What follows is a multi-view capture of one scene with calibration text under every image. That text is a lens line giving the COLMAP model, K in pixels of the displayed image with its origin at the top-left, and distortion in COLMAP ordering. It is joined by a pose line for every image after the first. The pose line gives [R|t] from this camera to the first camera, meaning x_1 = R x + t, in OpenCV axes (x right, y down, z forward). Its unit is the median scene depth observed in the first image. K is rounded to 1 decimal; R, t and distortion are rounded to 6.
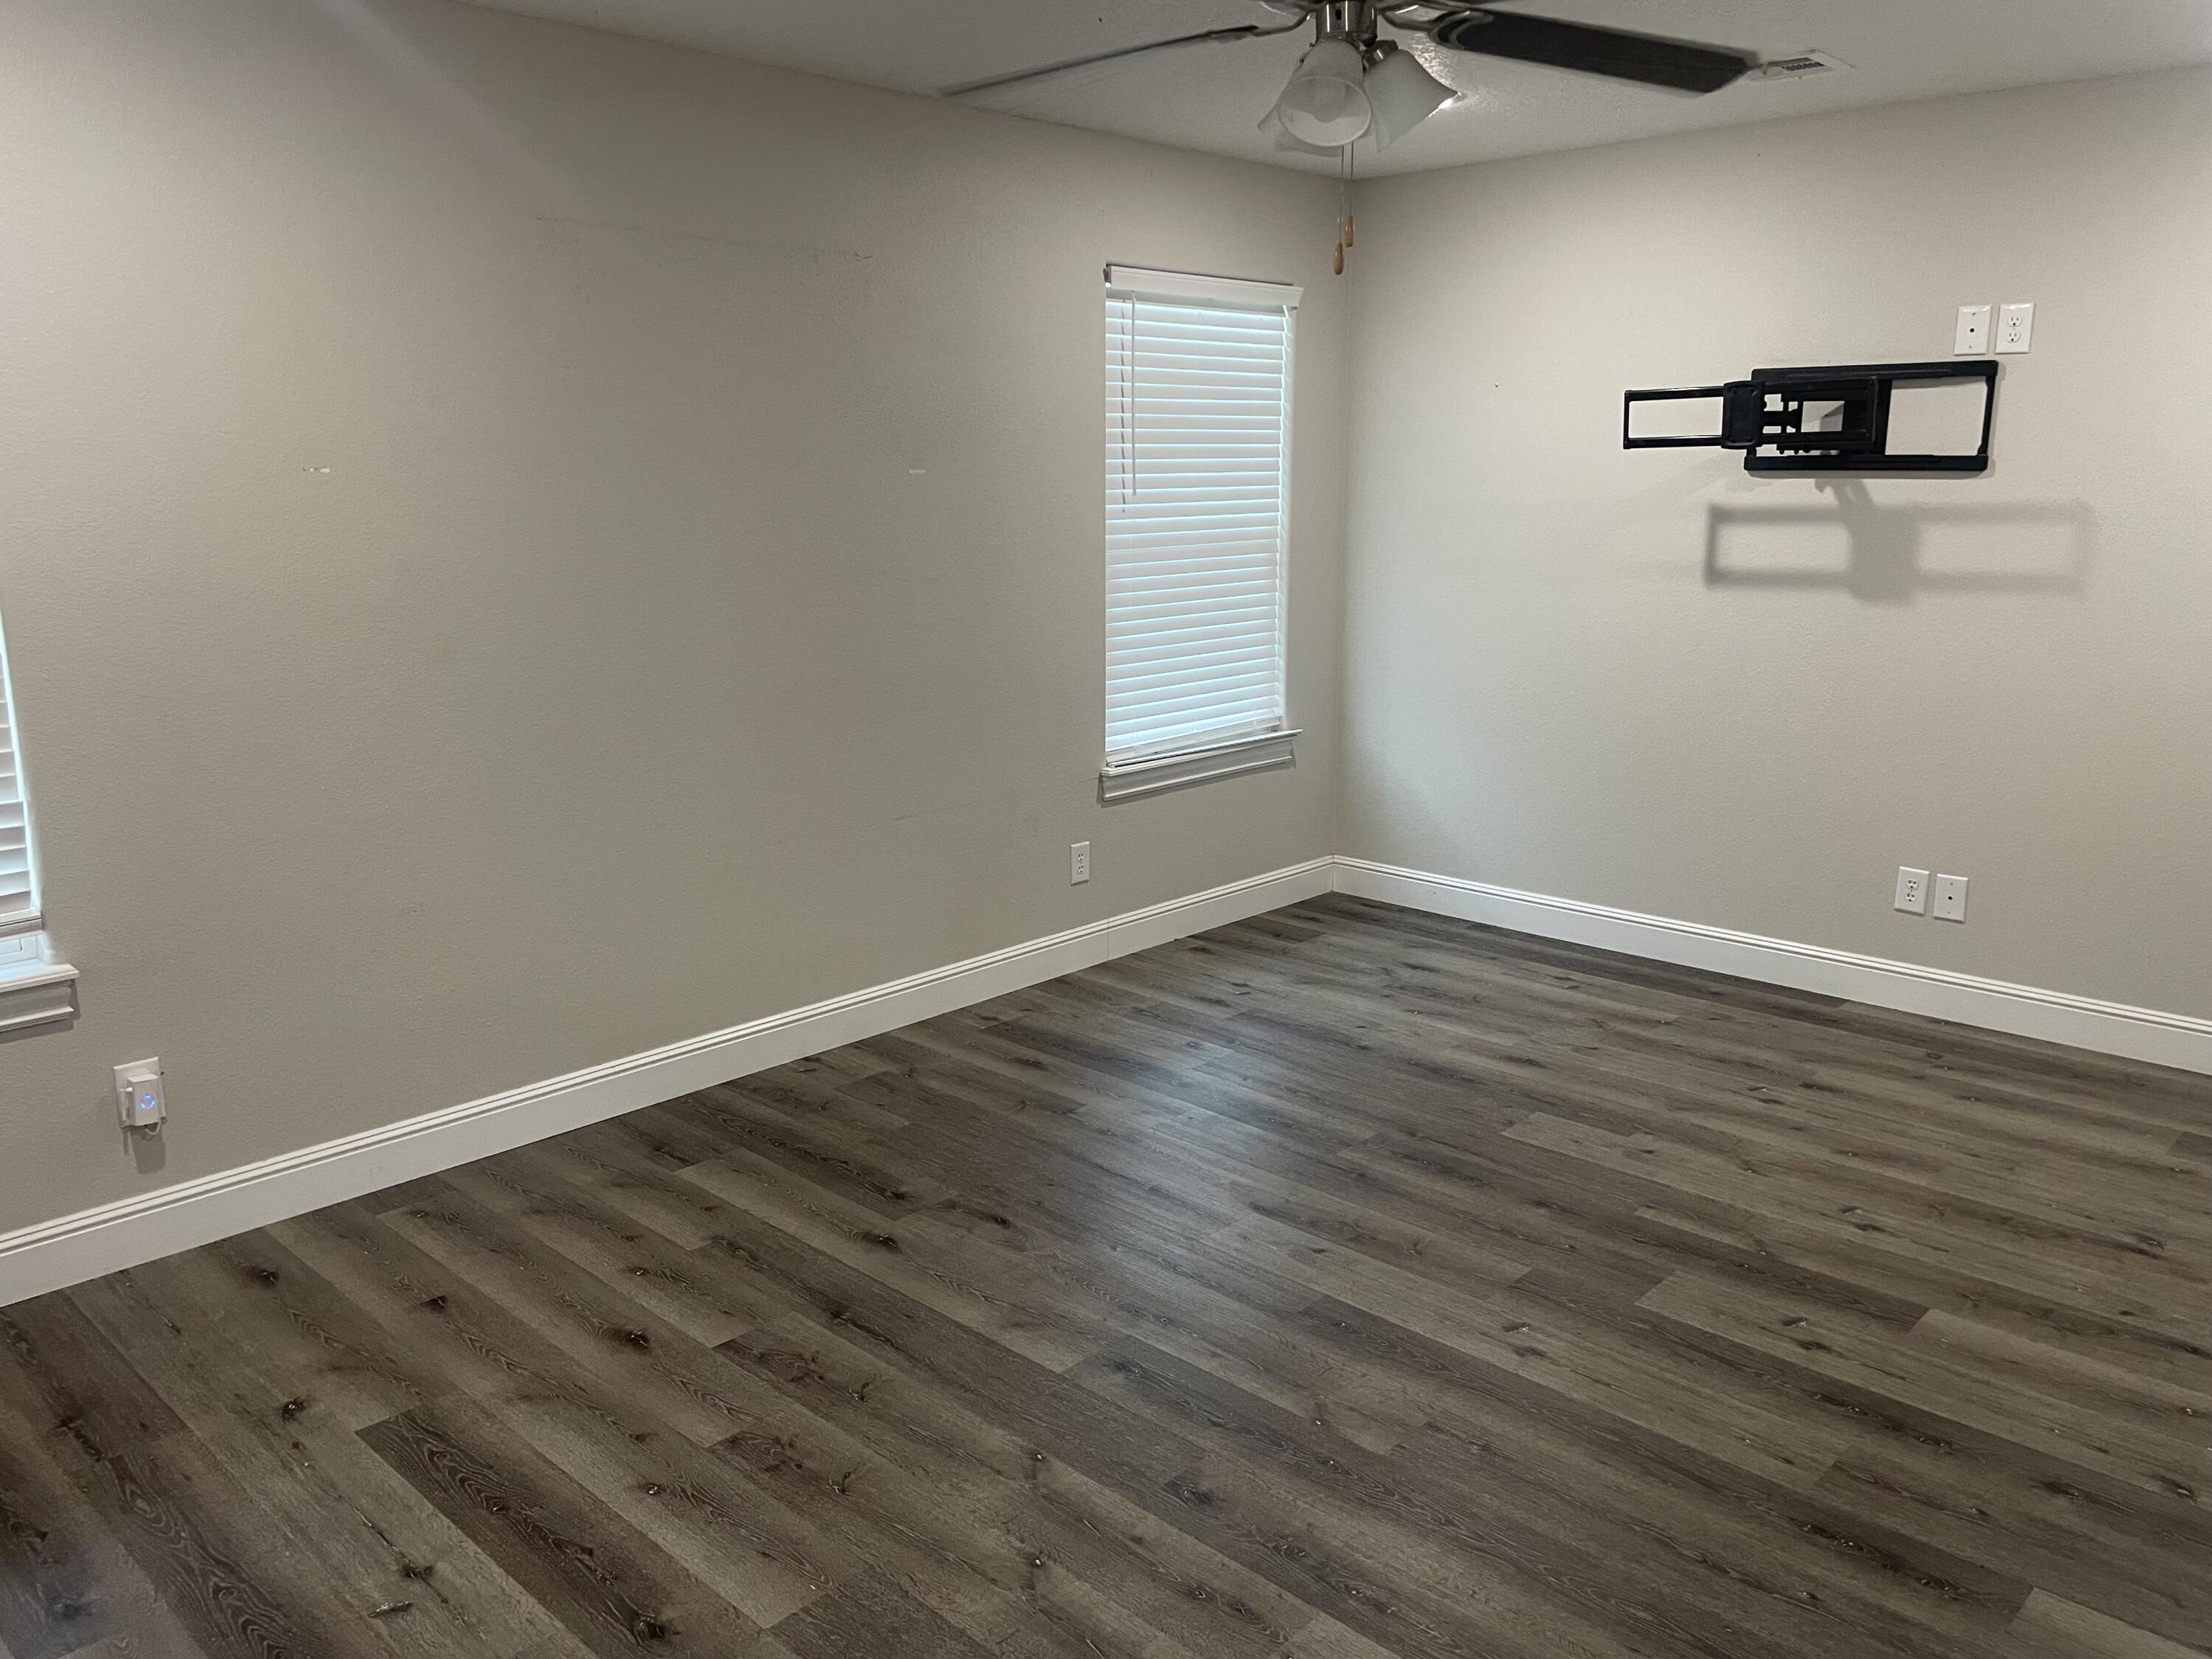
lens RADIAL K [[1674.2, 0, 1147.1], [0, 1674.2, 766.7], [0, 0, 1]] dist [0.078093, -0.093411]
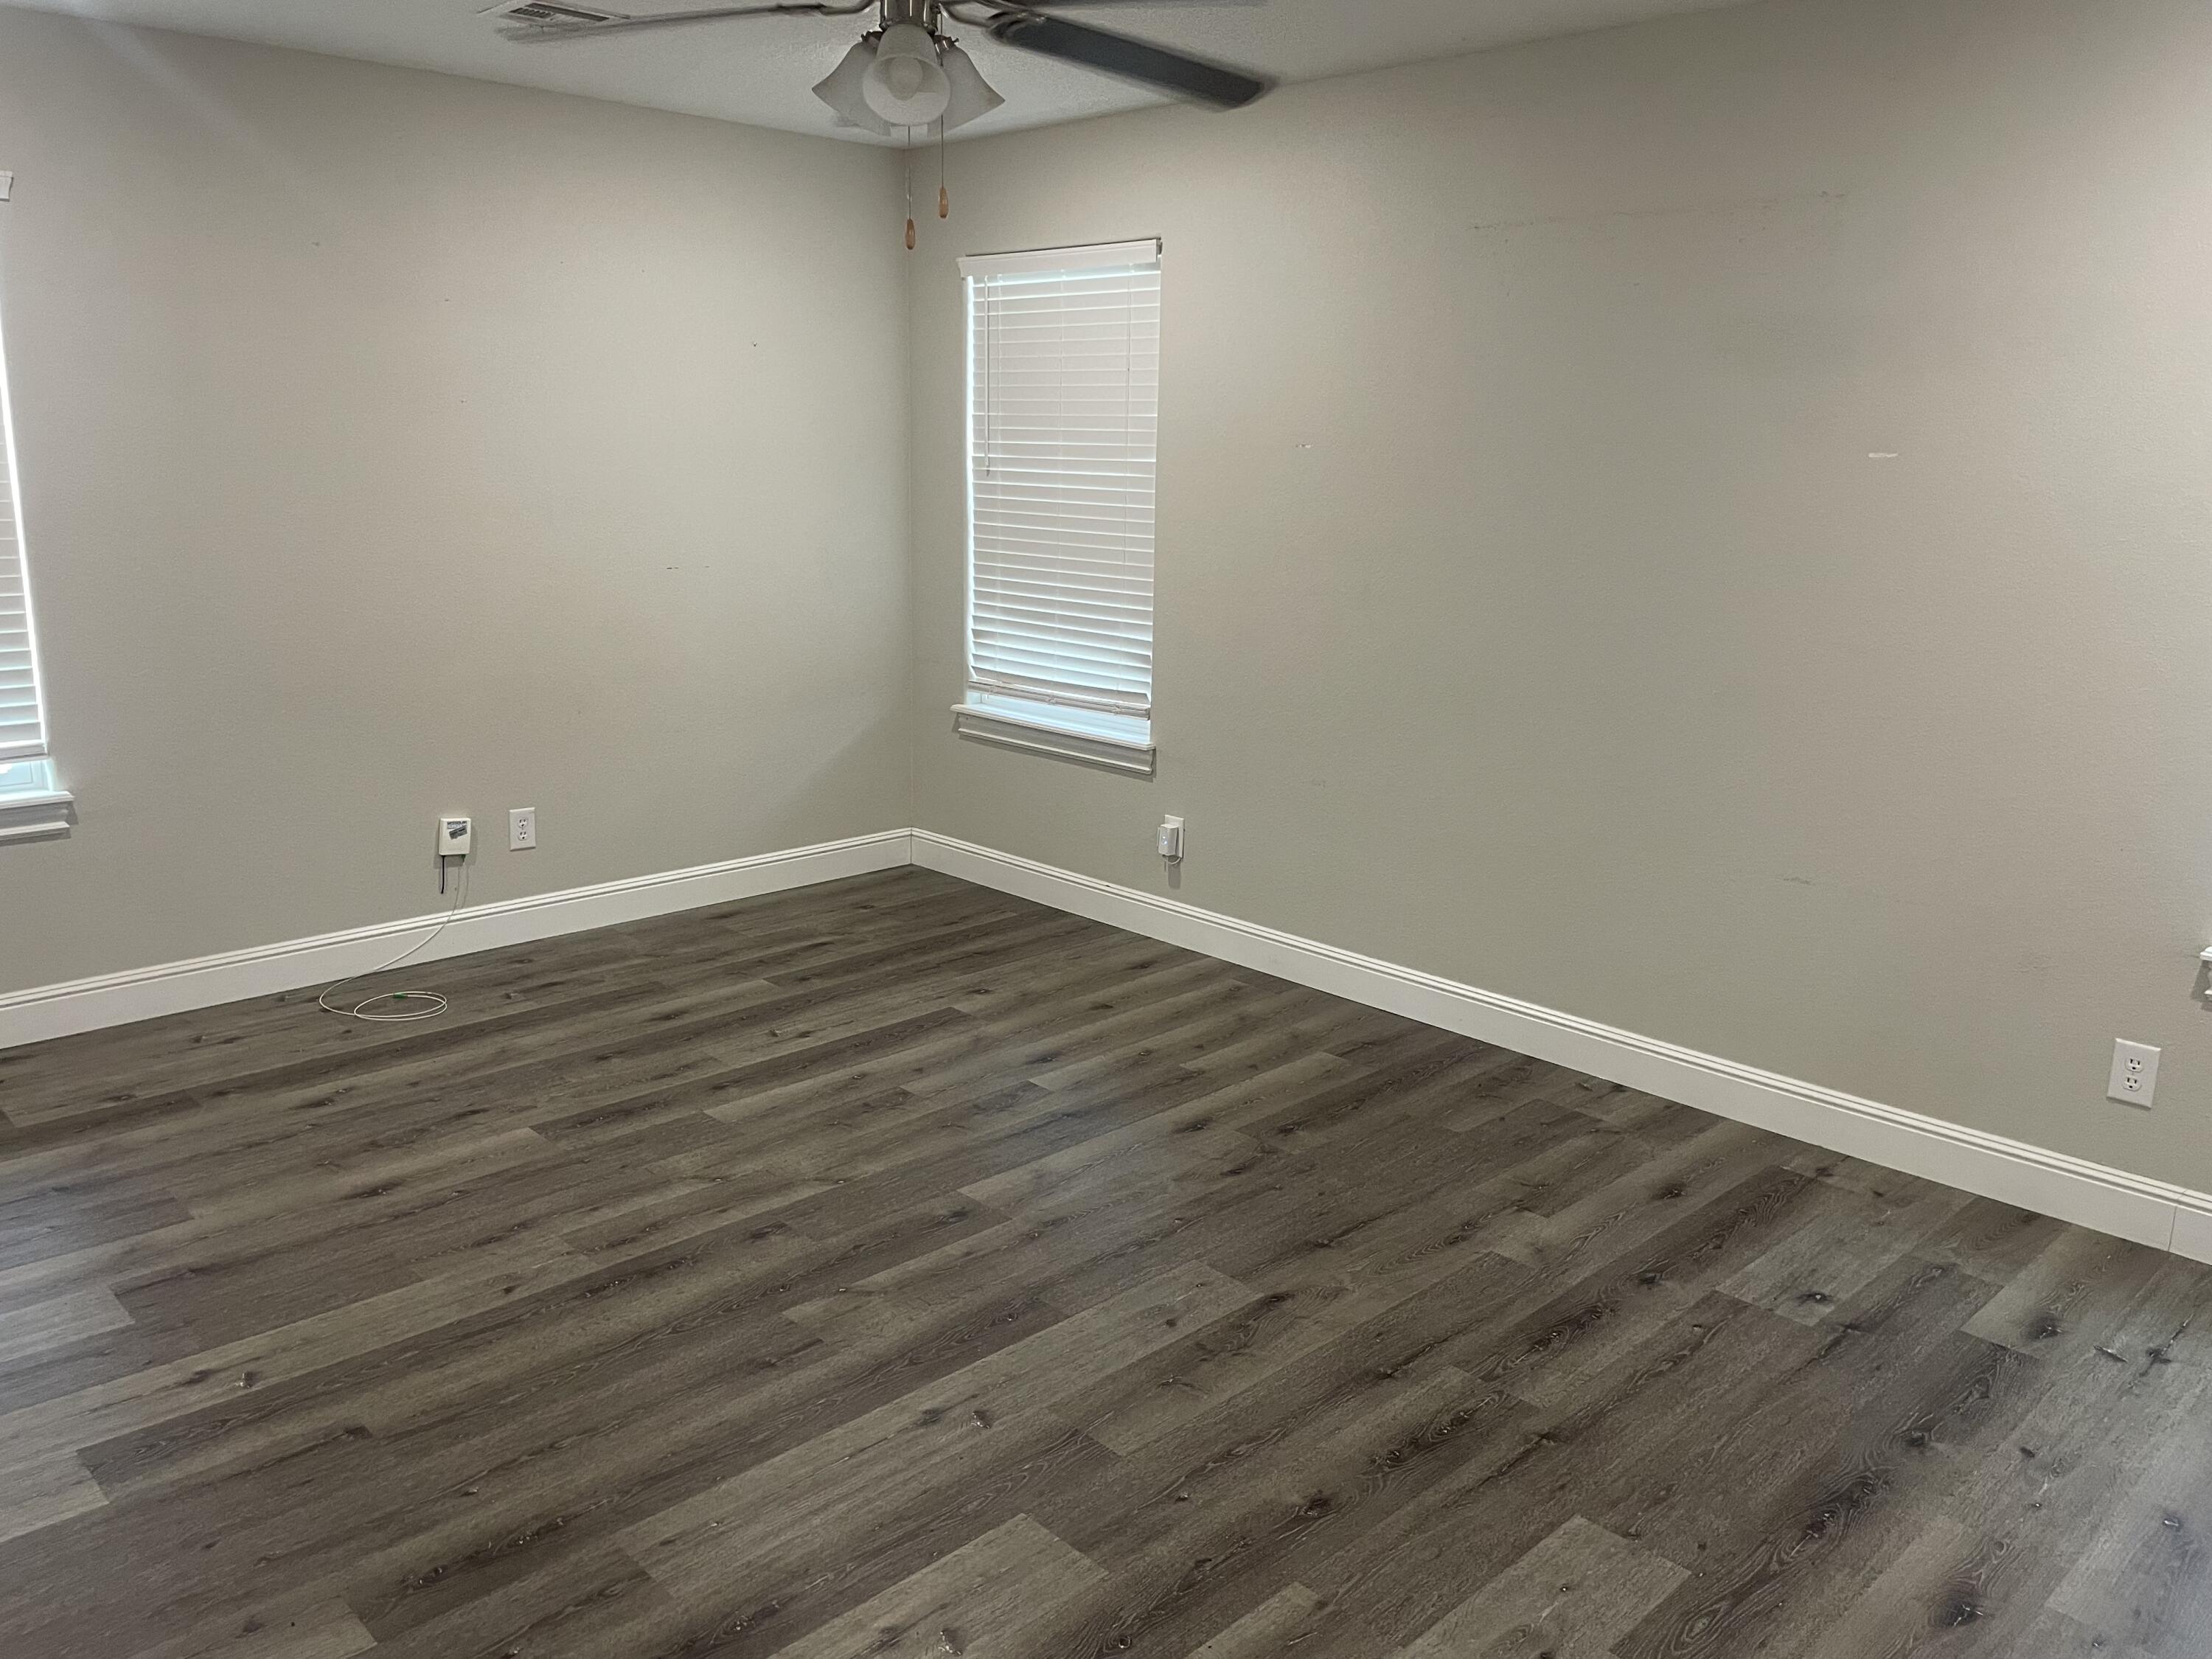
lens RADIAL K [[1674.2, 0, 1092.5], [0, 1674.2, 810.1], [0, 0, 1]] dist [0.078093, -0.093411]
pose [[-0.051824, 0.217090, -0.974775, 0.899156], [-0.199467, 0.954168, 0.223105, -0.160025], [0.978533, 0.205997, -0.006147, 0.891404]]
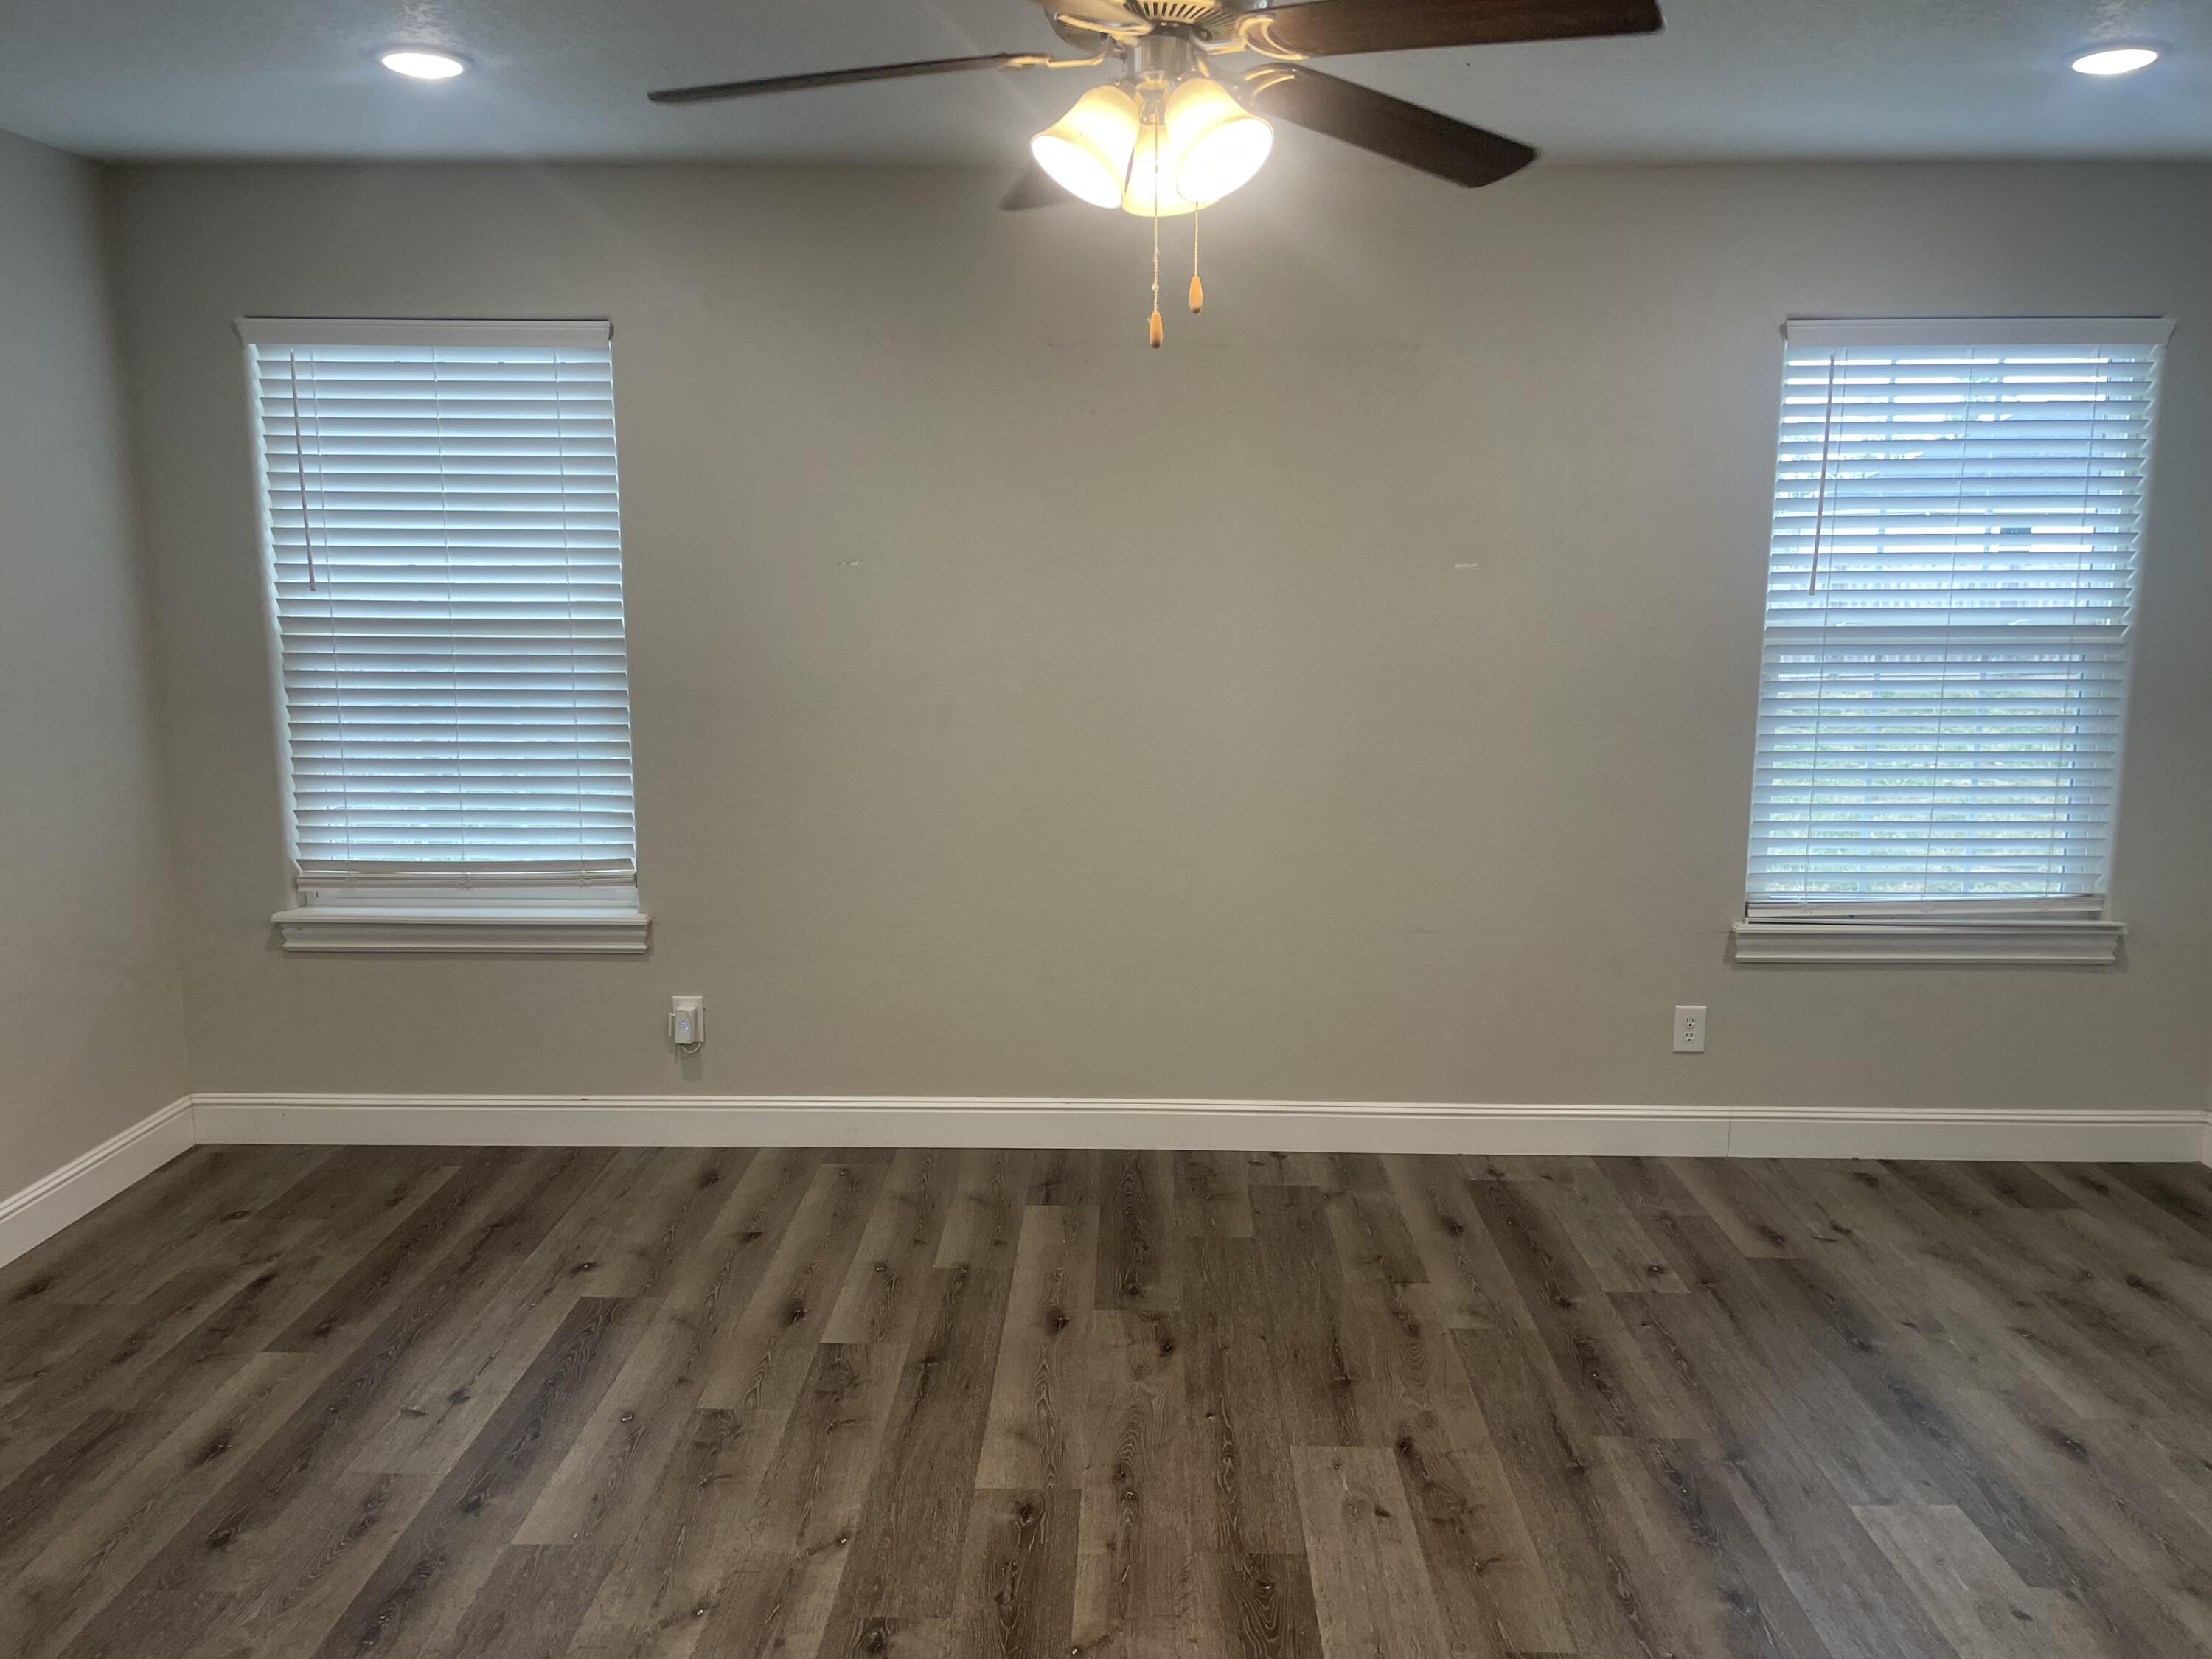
lens RADIAL K [[1674.2, 0, 1107.0], [0, 1674.2, 813.2], [0, 0, 1]] dist [0.078093, -0.093411]
pose [[0.666177, 0.112612, -0.737242, 0.565444], [-0.137161, 0.990172, 0.027307, -0.048979], [0.733072, 0.082930, 0.675076, 0.317995]]
